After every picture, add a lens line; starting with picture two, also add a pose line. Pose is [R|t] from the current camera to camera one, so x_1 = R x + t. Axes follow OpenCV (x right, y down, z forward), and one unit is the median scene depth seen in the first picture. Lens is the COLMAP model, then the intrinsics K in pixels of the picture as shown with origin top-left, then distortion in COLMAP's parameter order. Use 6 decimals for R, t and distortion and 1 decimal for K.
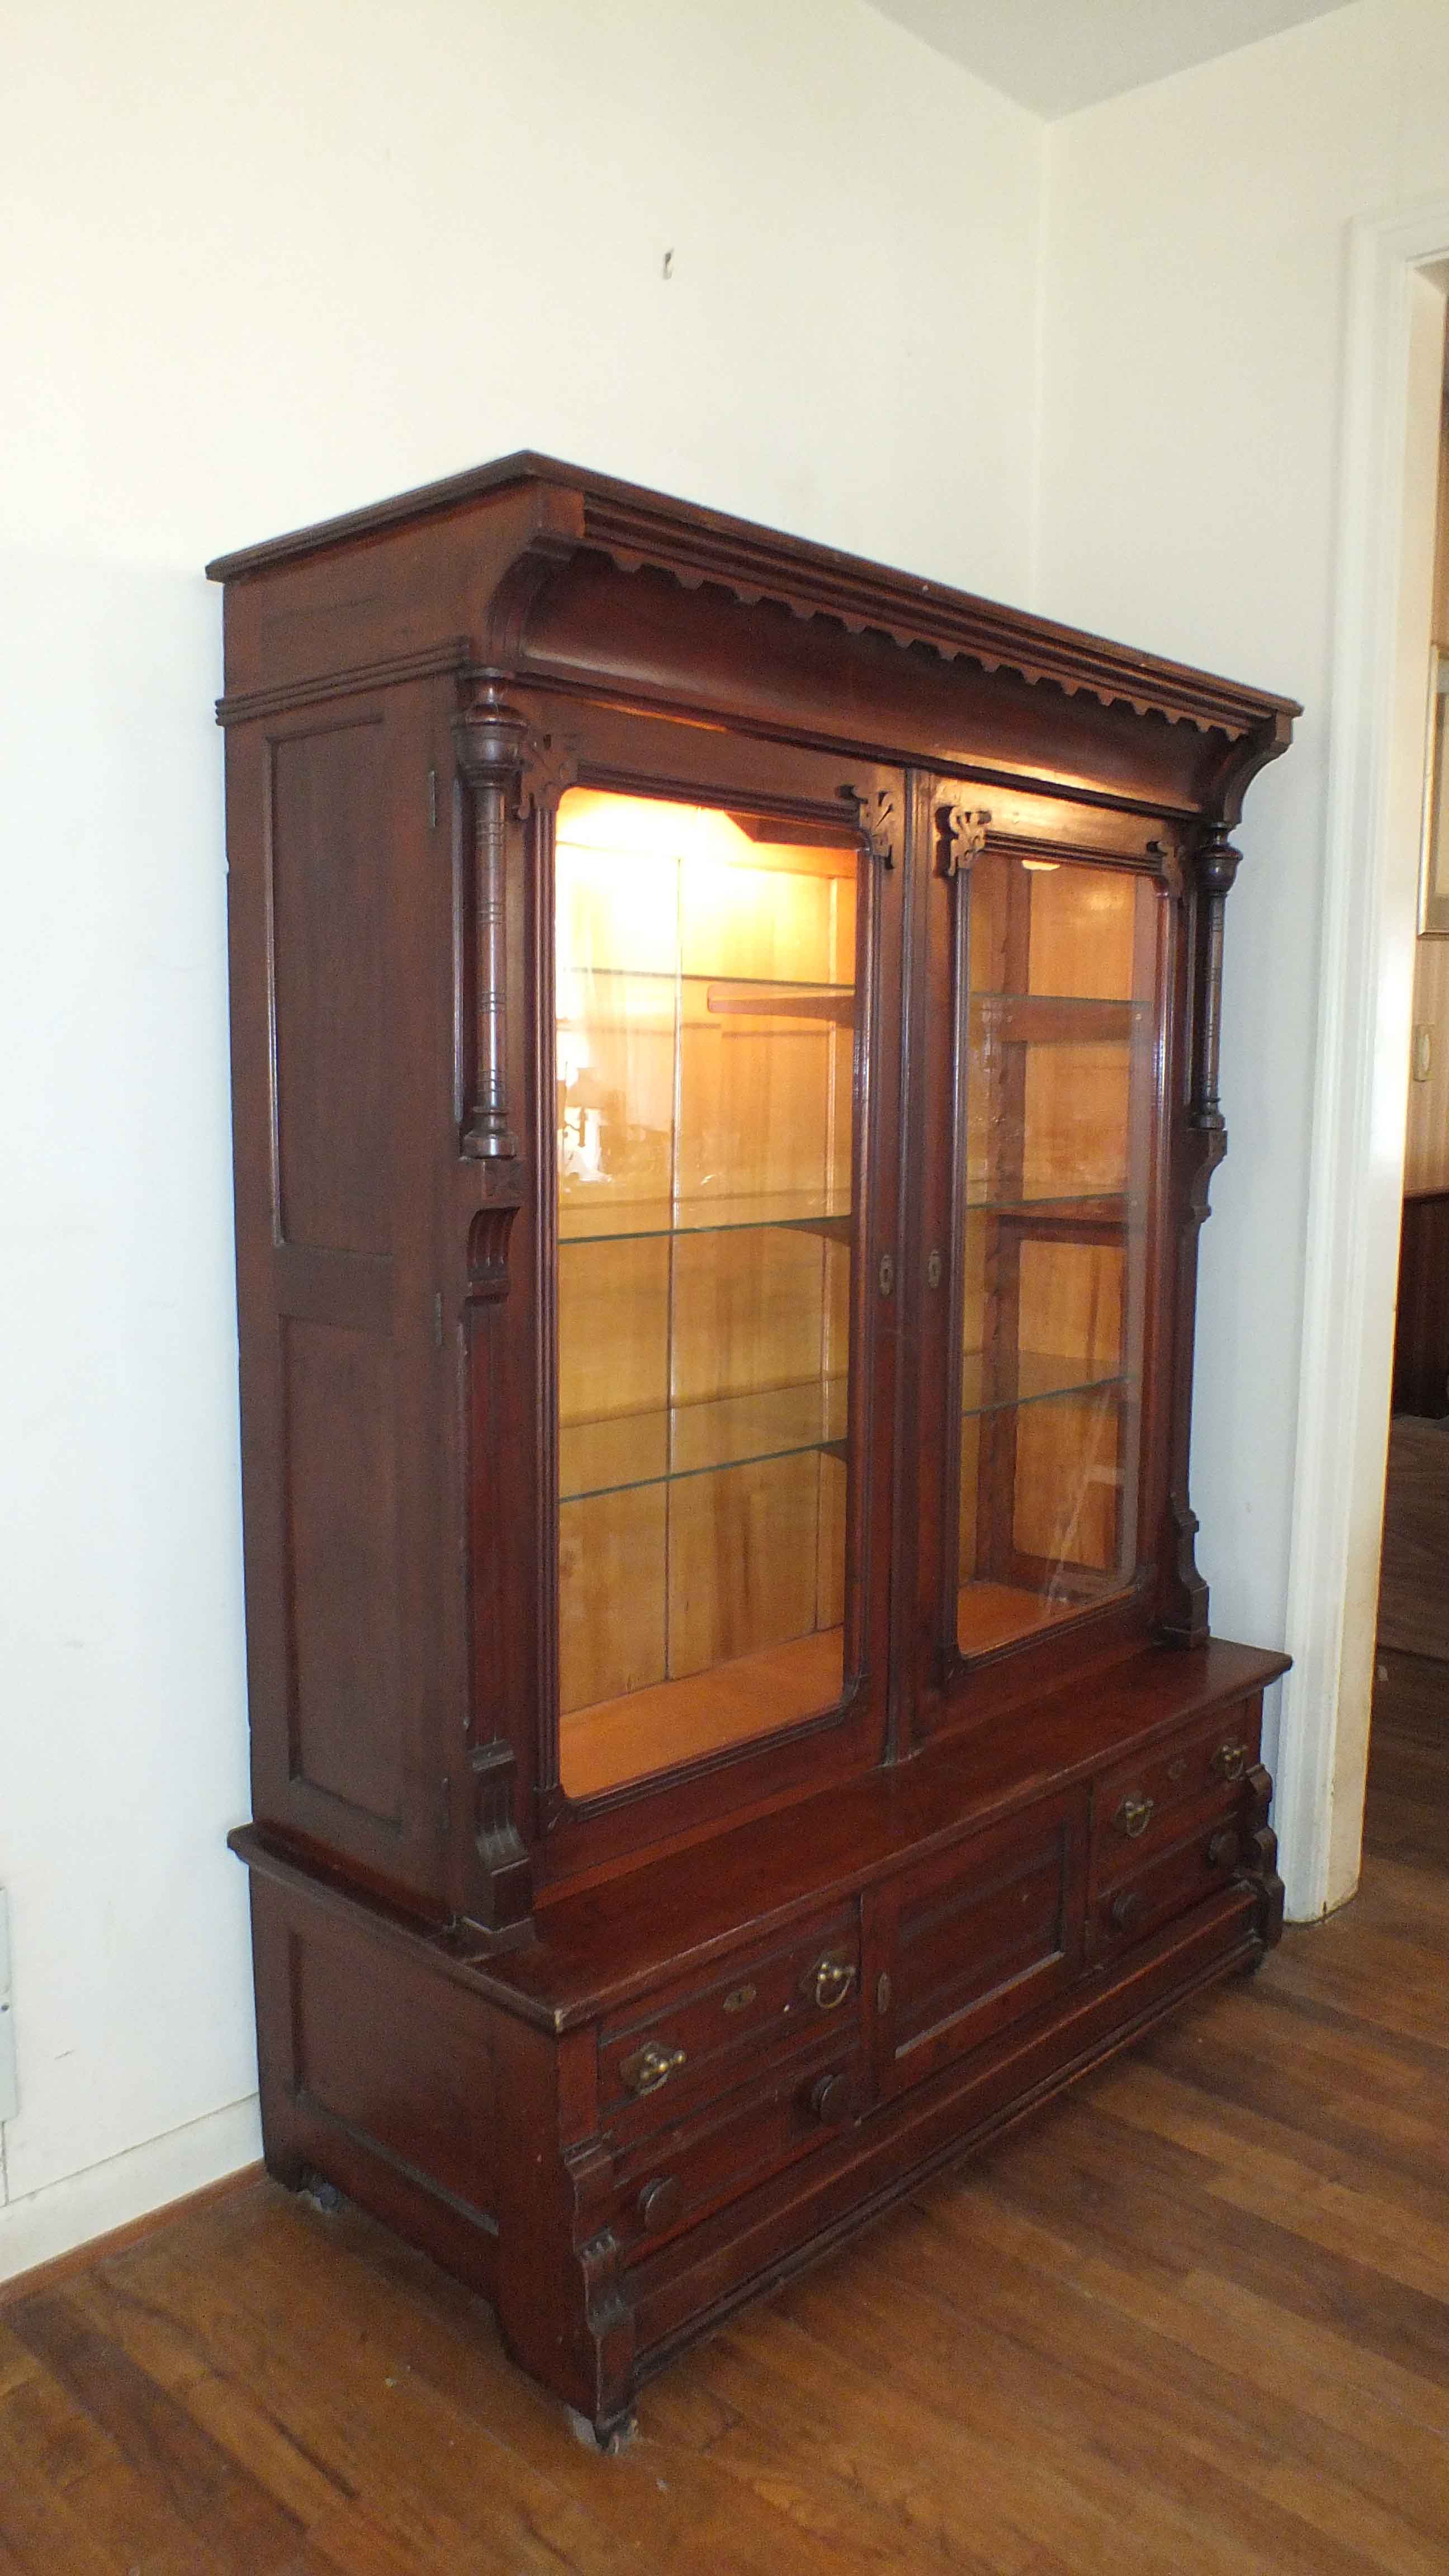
lens RADIAL K [[1816.2, 0, 720.7], [0, 1816.2, 1286.0], [0, 0, 1]] dist [-0.054919, -0.007054]
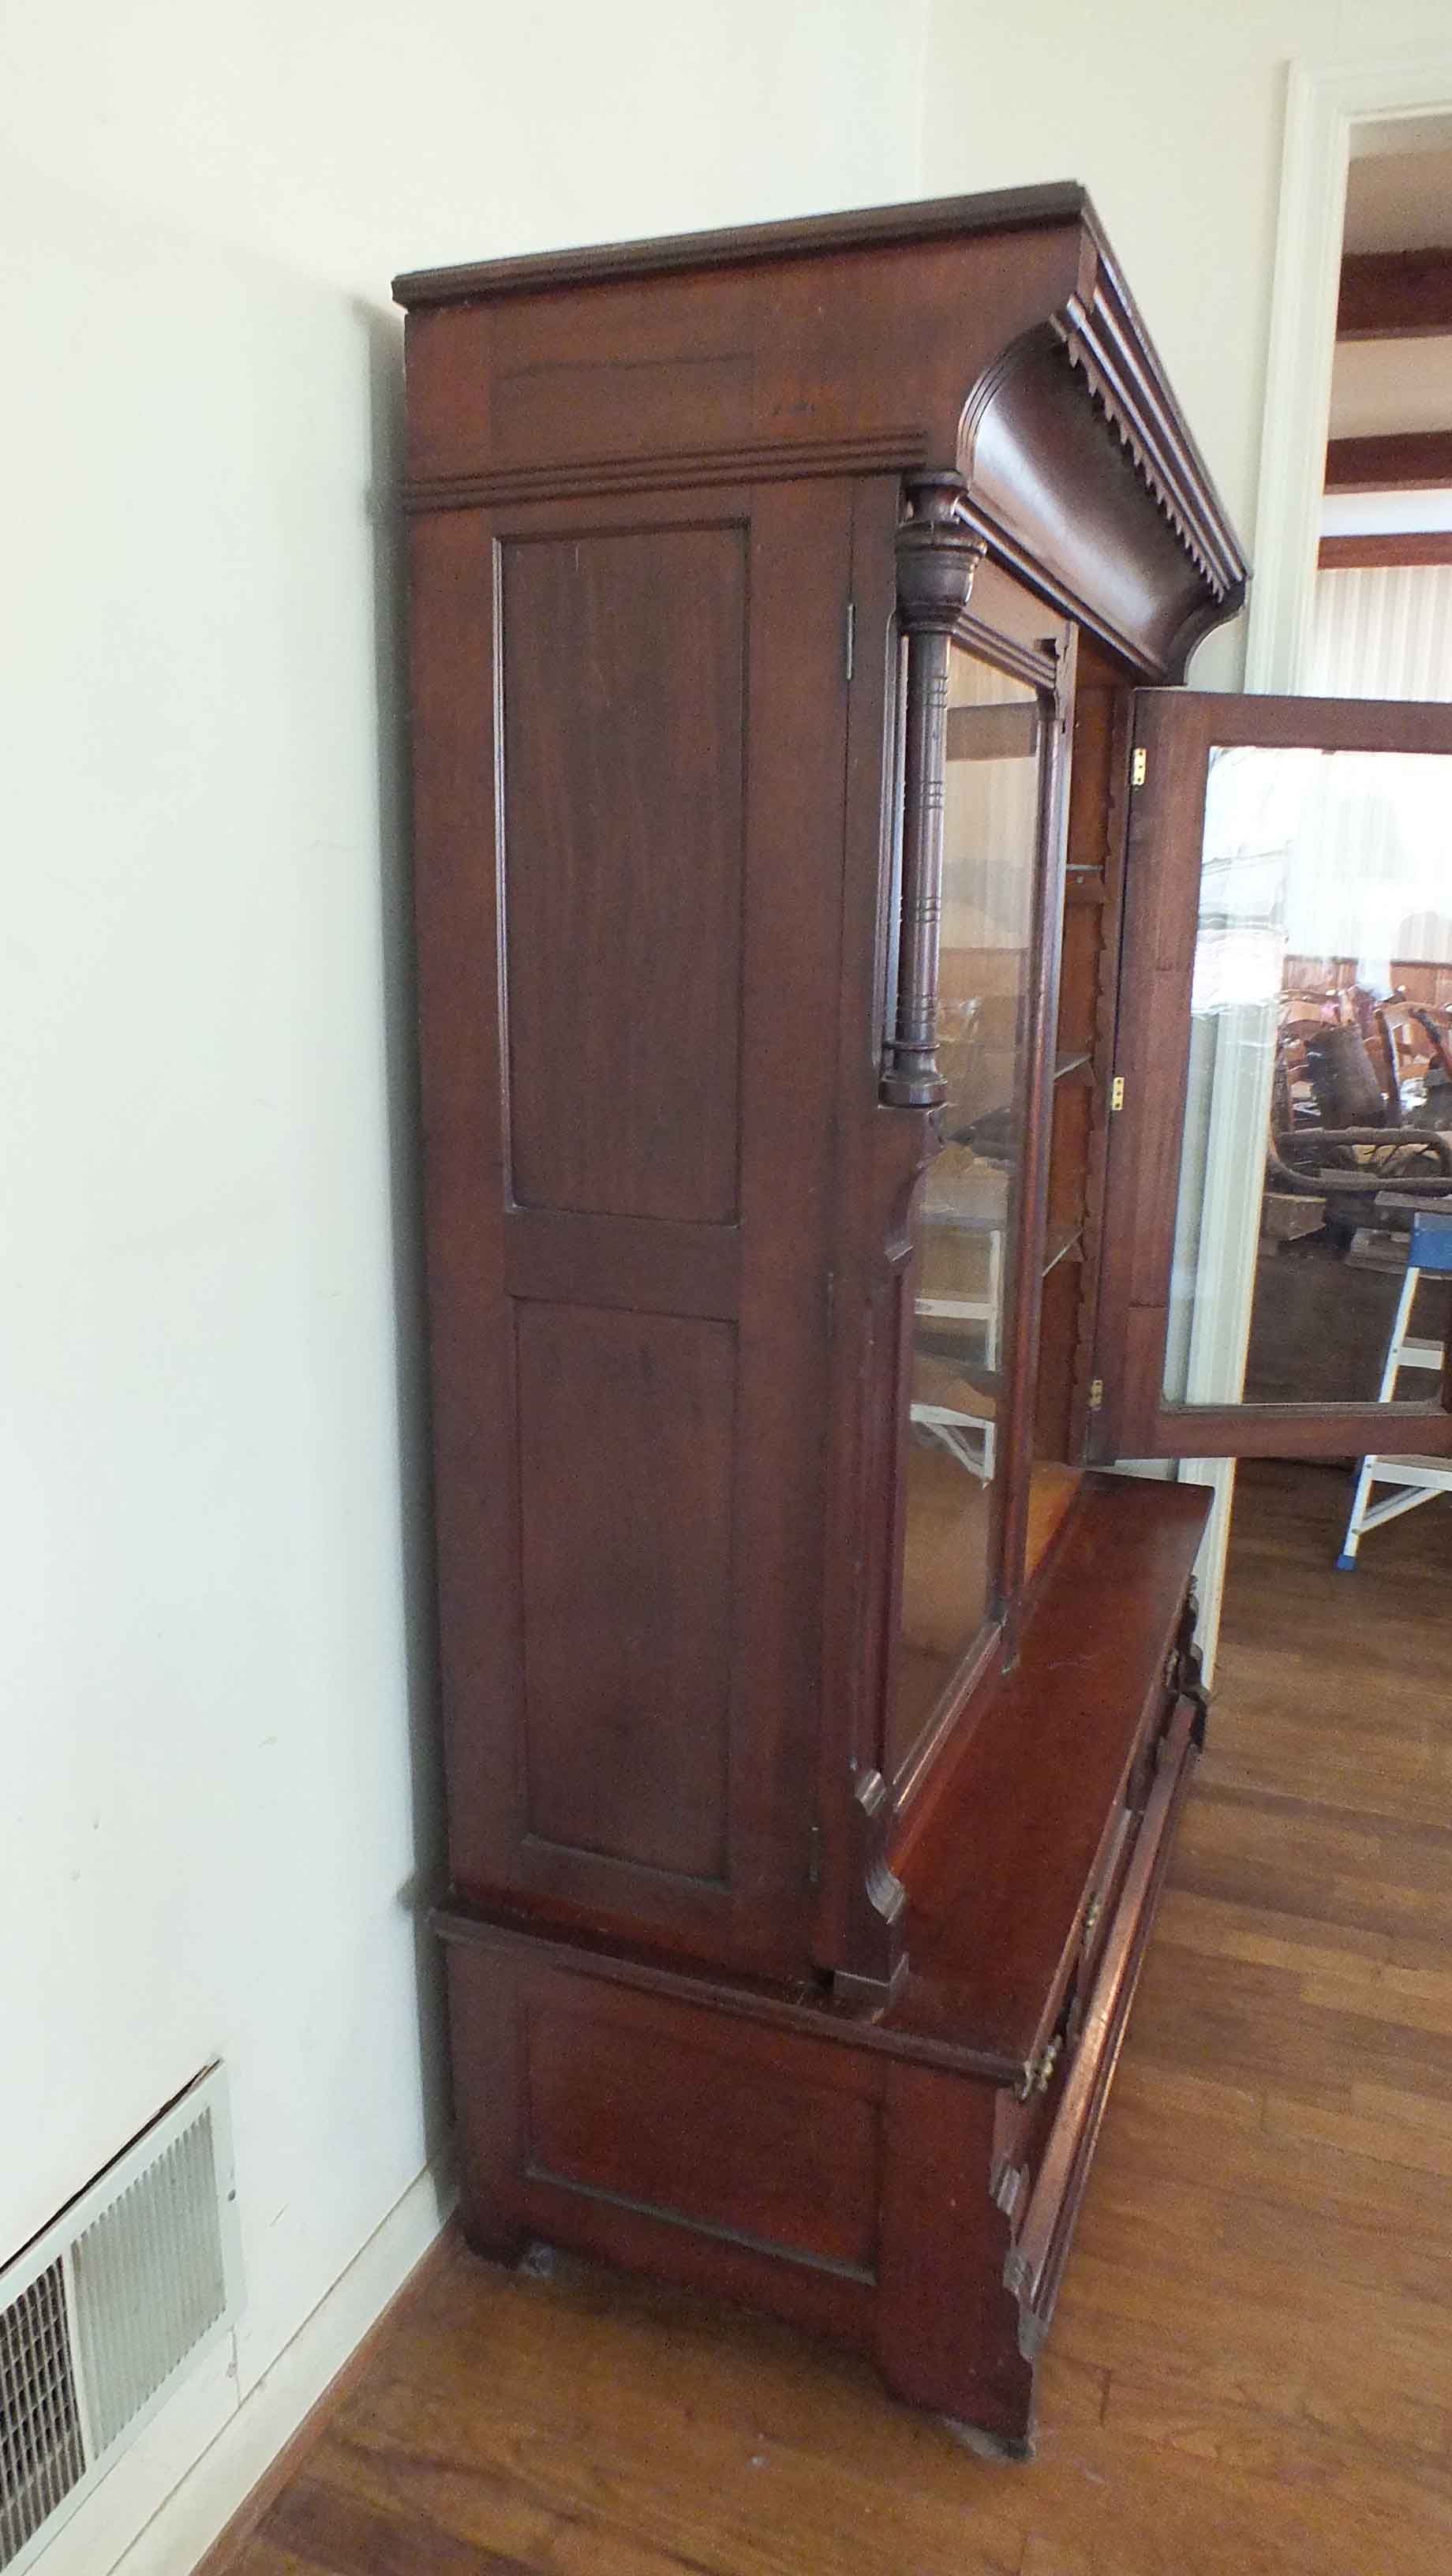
lens RADIAL K [[1648.1, 0, 713.3], [0, 1648.1, 1286.9], [0, 0, 1]] dist [-0.065989, 0.004743]
pose [[0.928201, -0.090562, 0.360890, -0.411310], [0.043399, 0.989658, 0.136723, -0.080649], [-0.369539, -0.111245, 0.922532, 0.298628]]
